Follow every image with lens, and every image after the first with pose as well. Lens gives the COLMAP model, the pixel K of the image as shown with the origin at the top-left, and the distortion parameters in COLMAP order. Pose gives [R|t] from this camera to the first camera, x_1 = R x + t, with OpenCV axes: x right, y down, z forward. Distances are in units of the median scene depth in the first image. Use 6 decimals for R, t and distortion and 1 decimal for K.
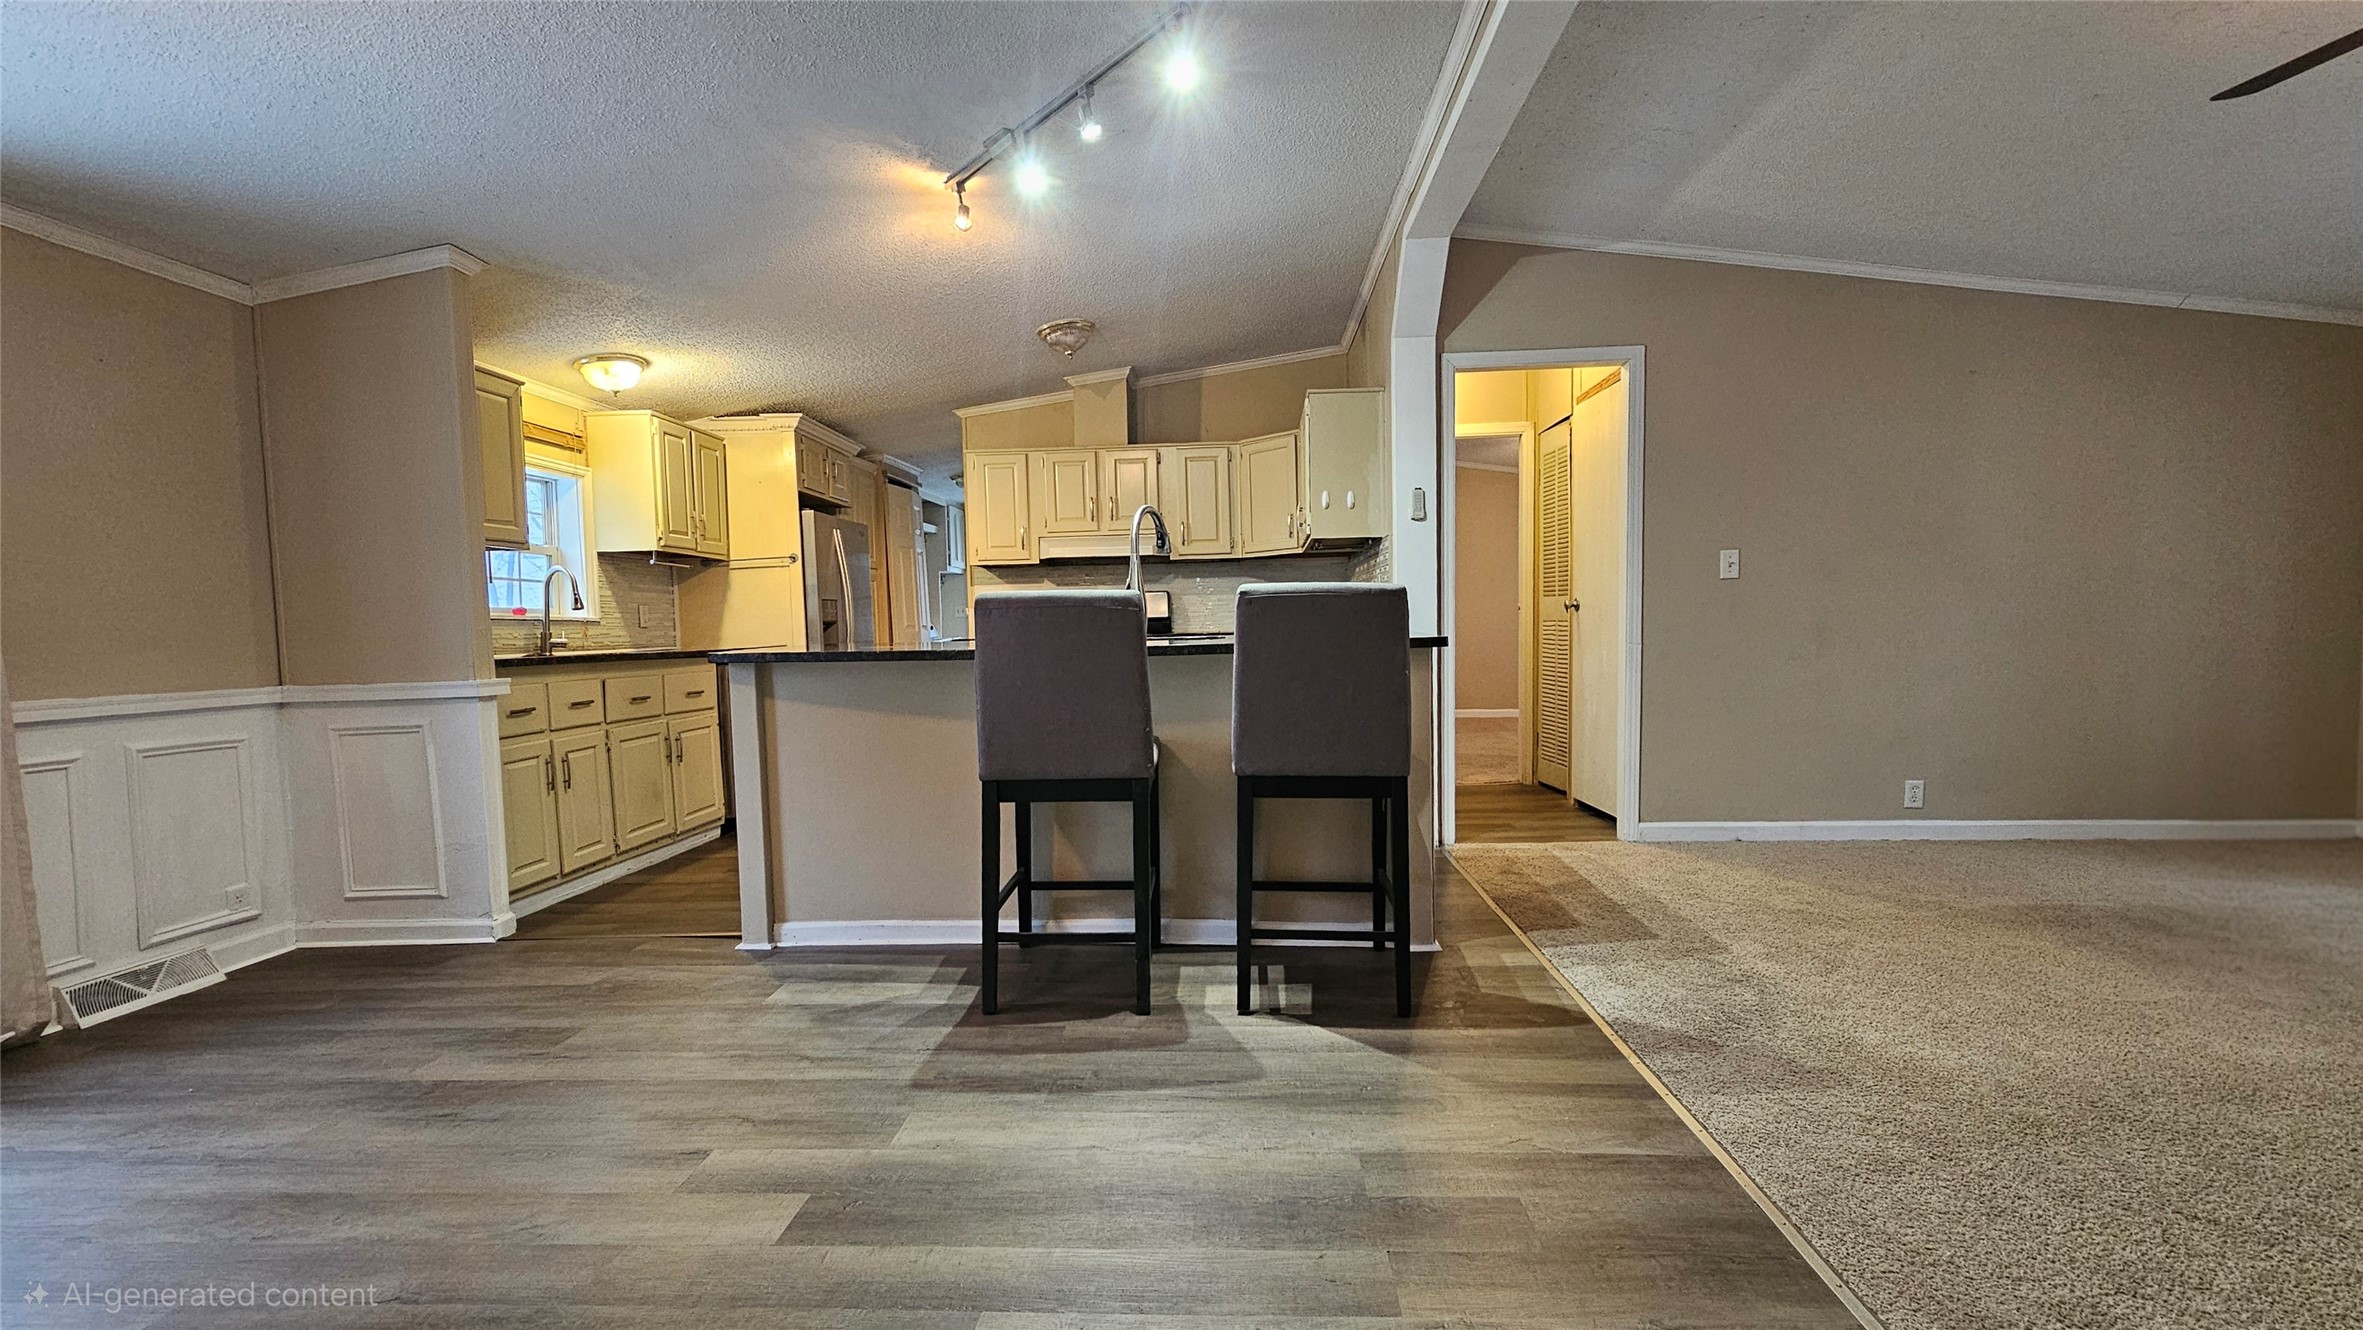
lens RADIAL K [[1026.6, 0, 1183.9], [0, 1026.6, 683.6], [0, 0, 1]] dist [-0.000888, -0.000237]
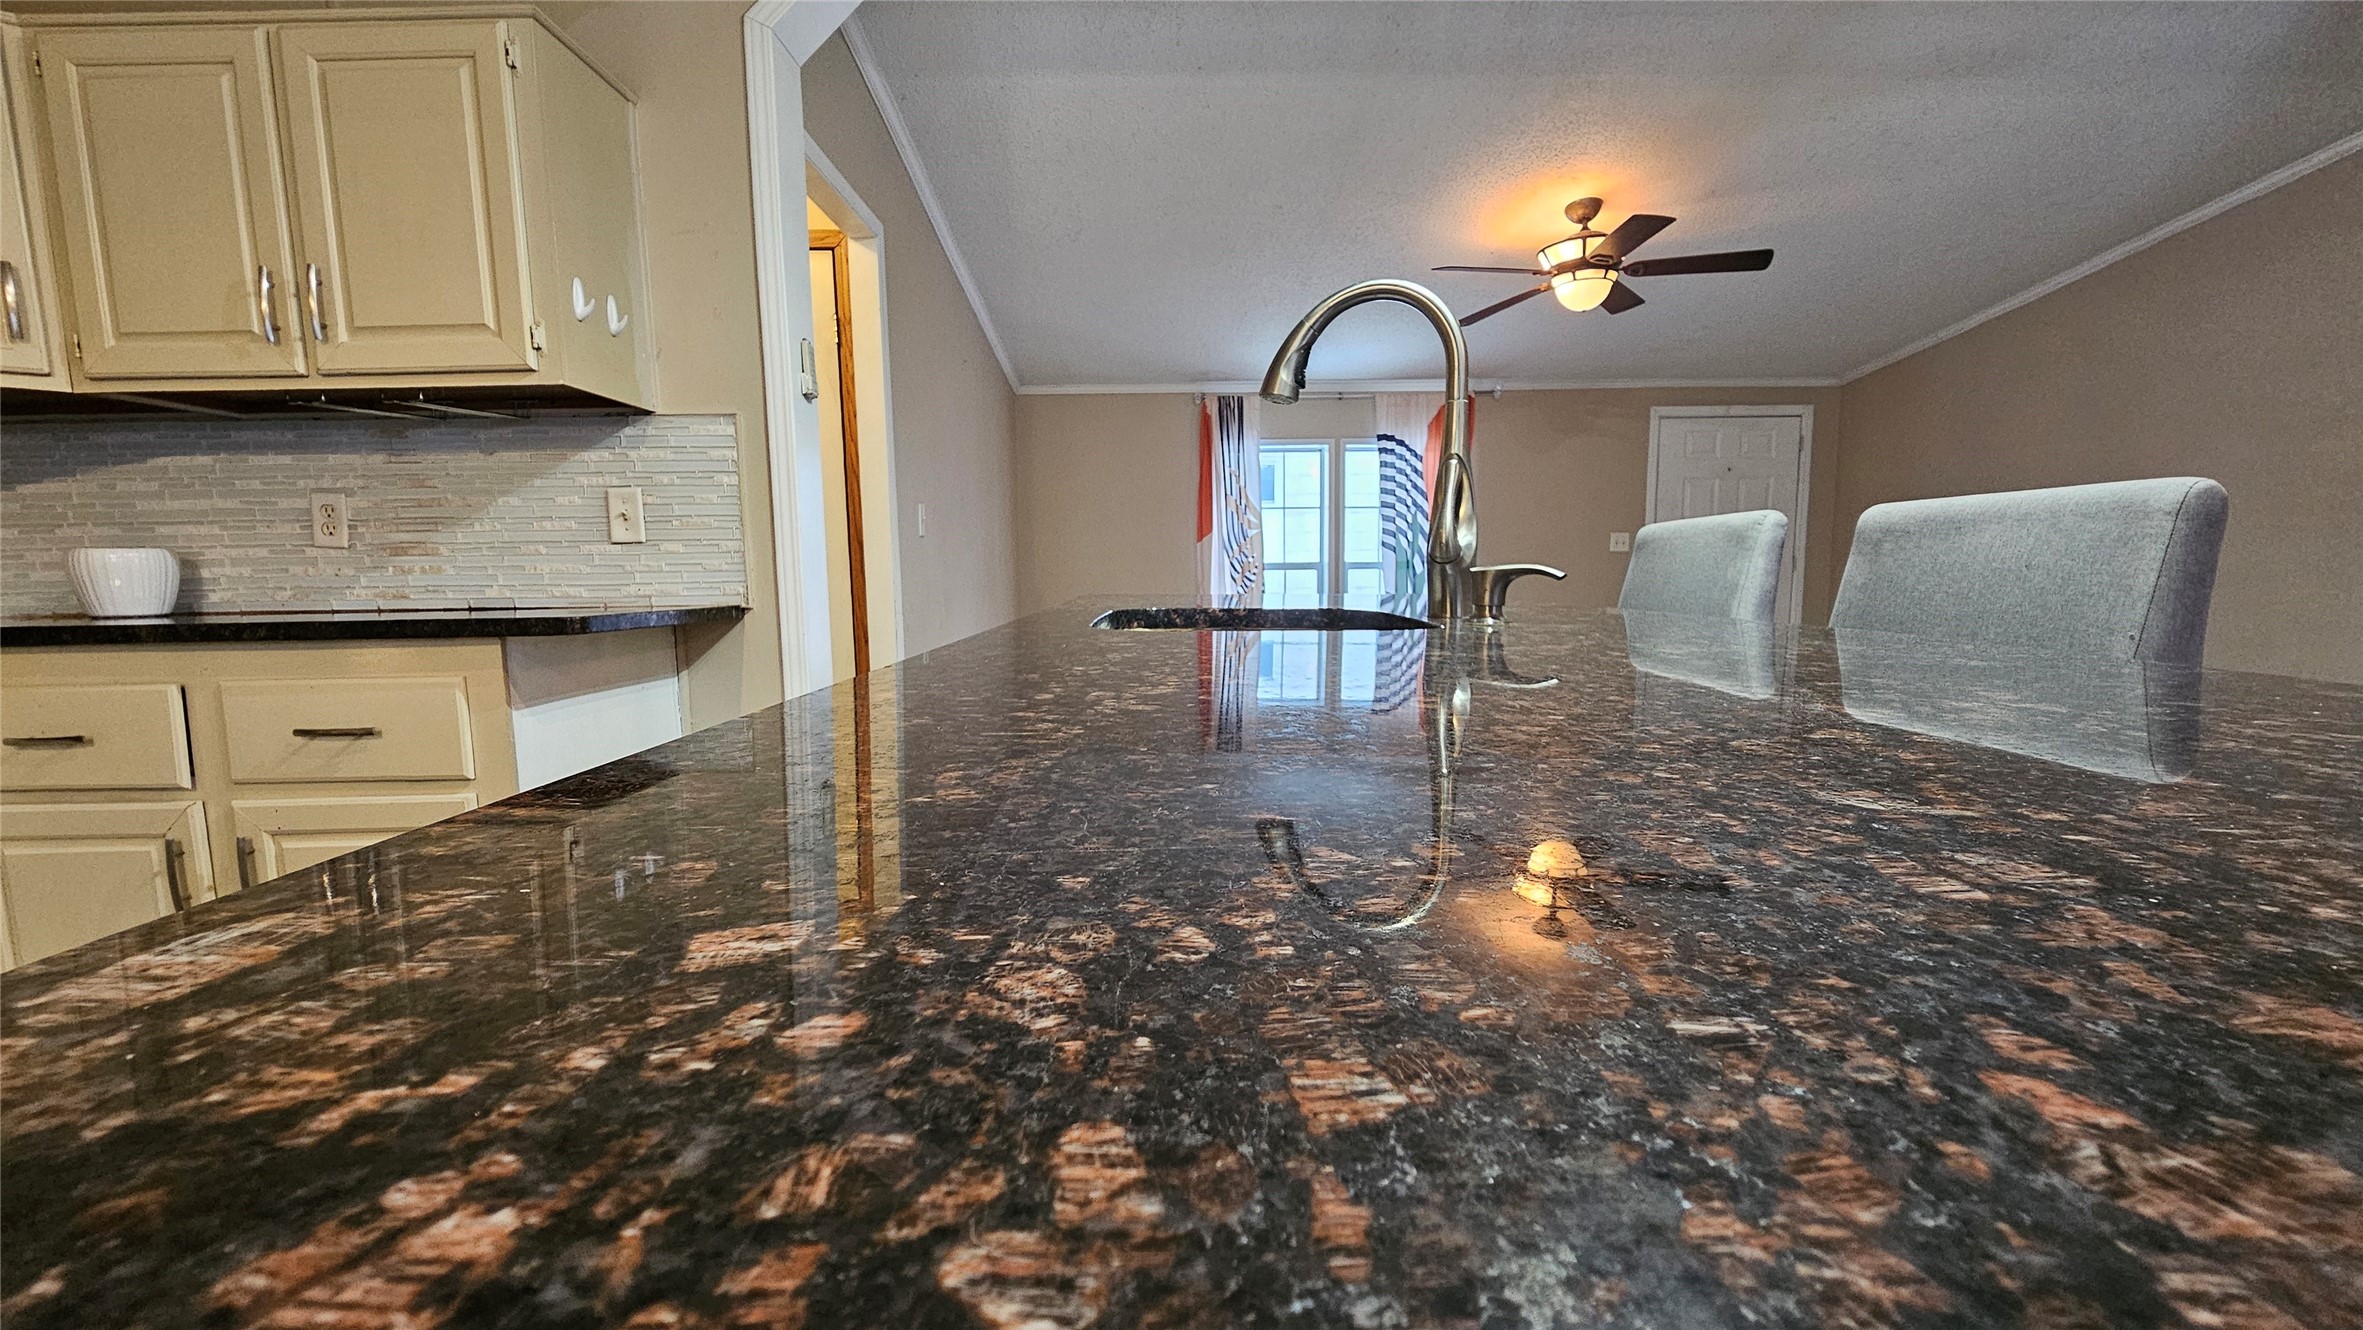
lens RADIAL K [[969.5, 0, 1187.1], [0, 969.5, 681.5], [0, 0, 1]] dist [-0.001437, -0.000376]
pose [[-0.080279, -0.094119, 0.992319, -0.411346], [0.074065, 0.992217, 0.100101, -0.059008], [-0.994017, 0.081533, -0.072683, 1.092805]]
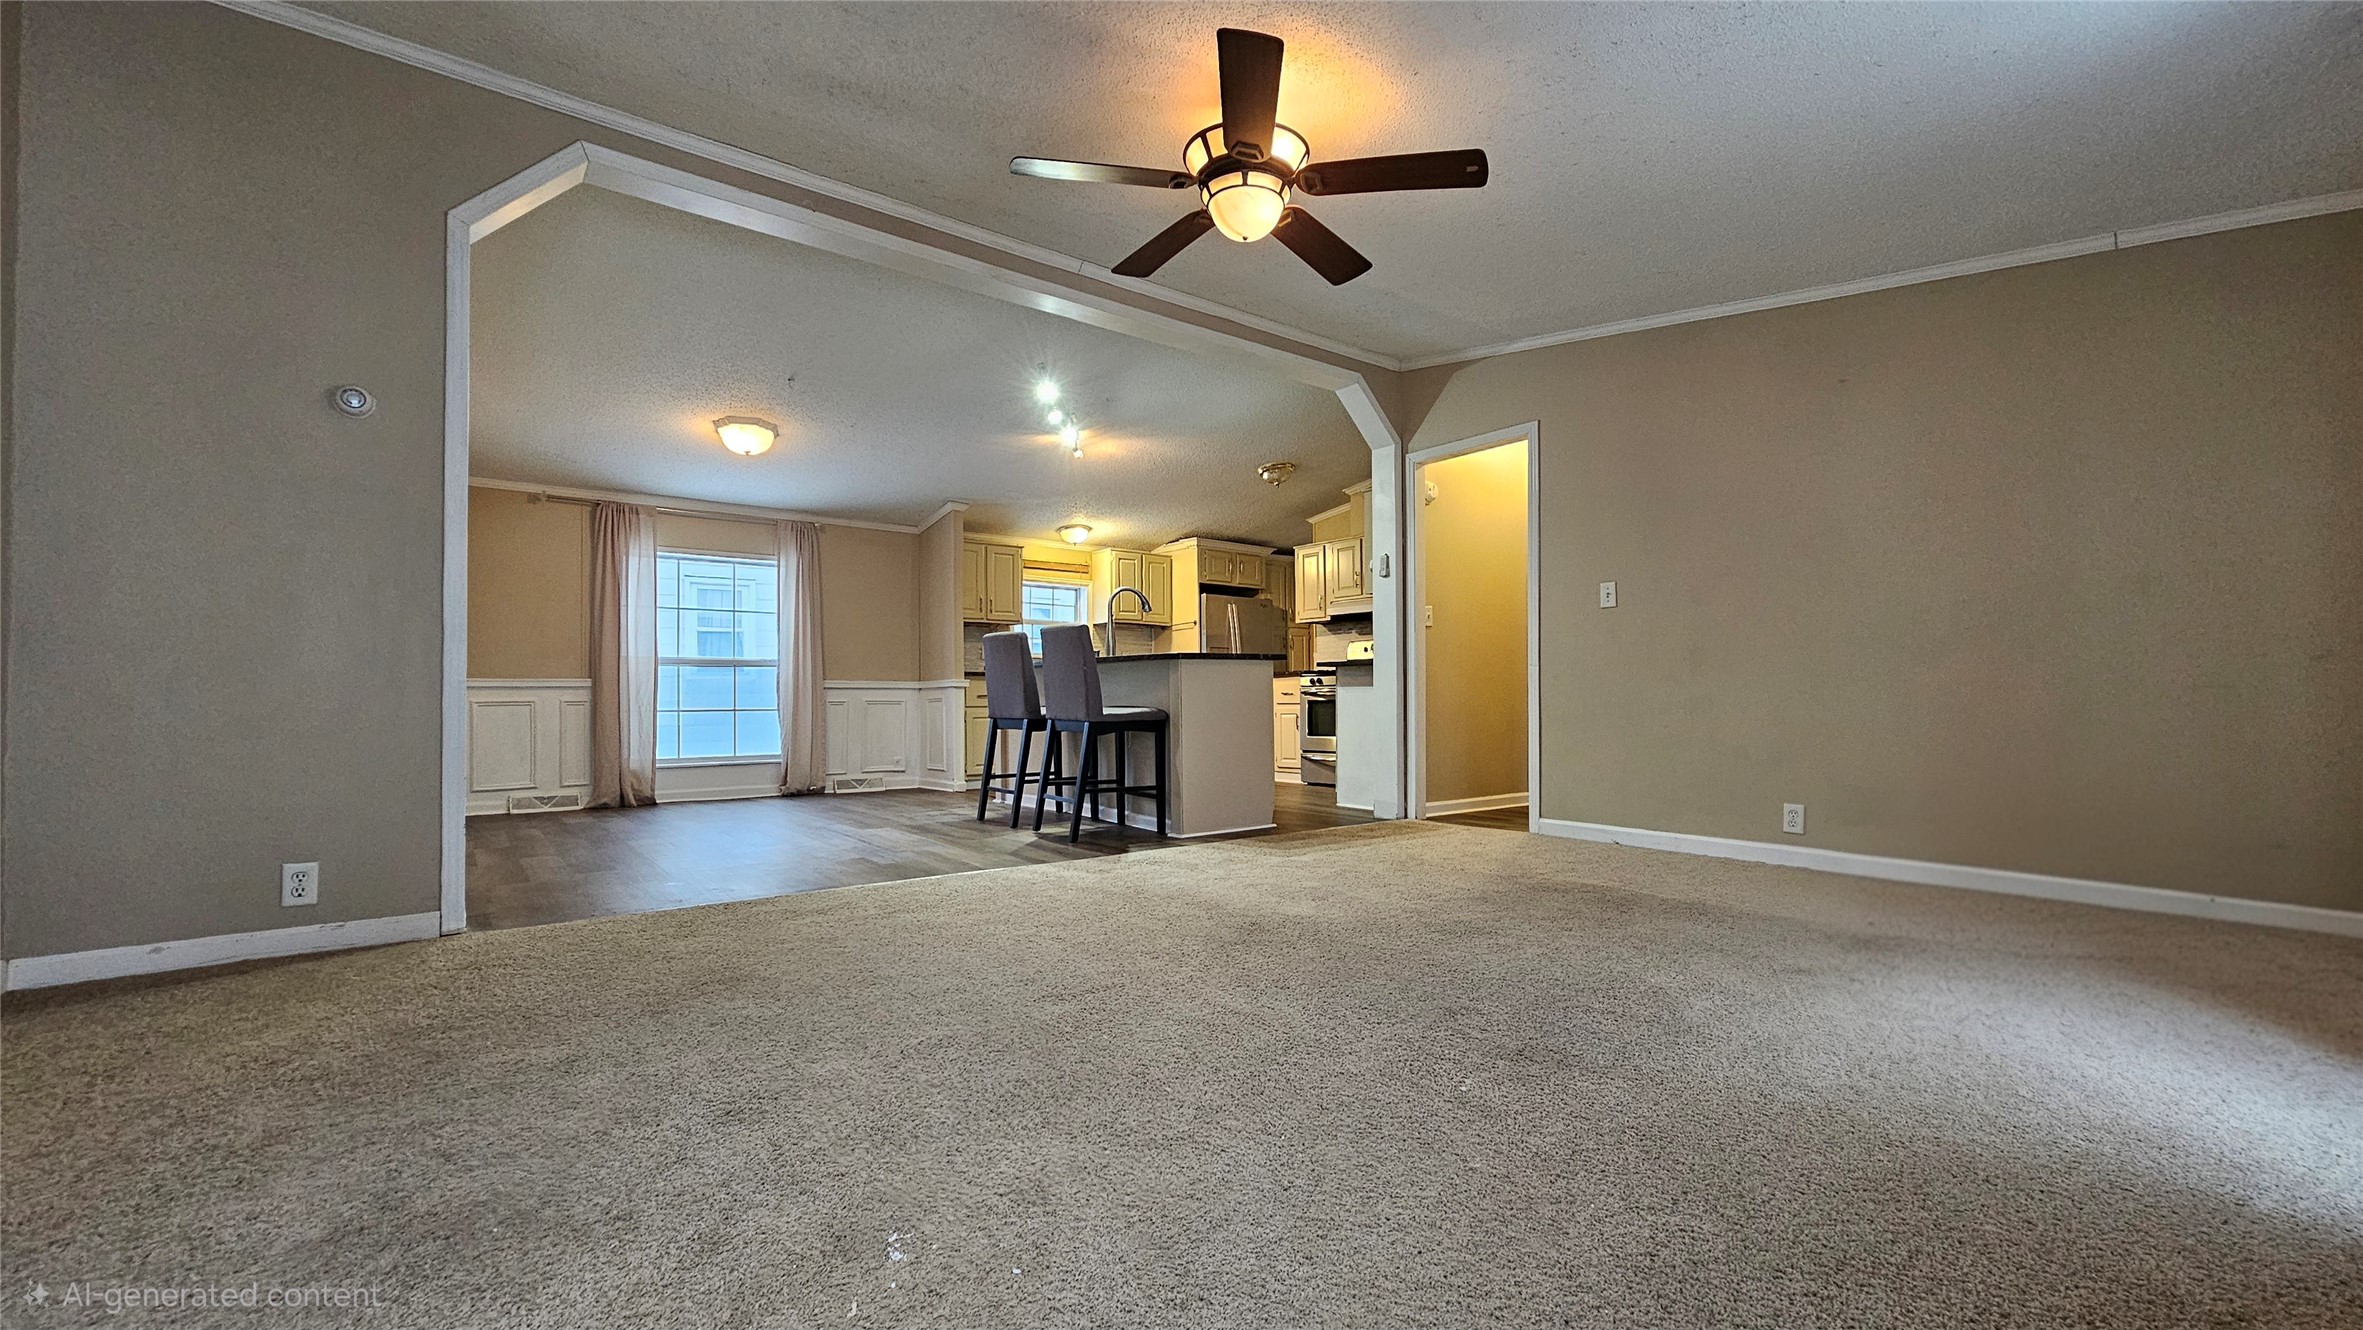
lens RADIAL K [[955.5, 0, 1174.6], [0, 955.5, 675.5], [0, 0, 1]] dist [-0.000567, 0.000028]
pose [[0.650099, 0.001696, -0.759848, 1.307176], [-0.055493, 0.997433, -0.045252, 0.059185], [0.757821, 0.071584, 0.648524, -0.045475]]
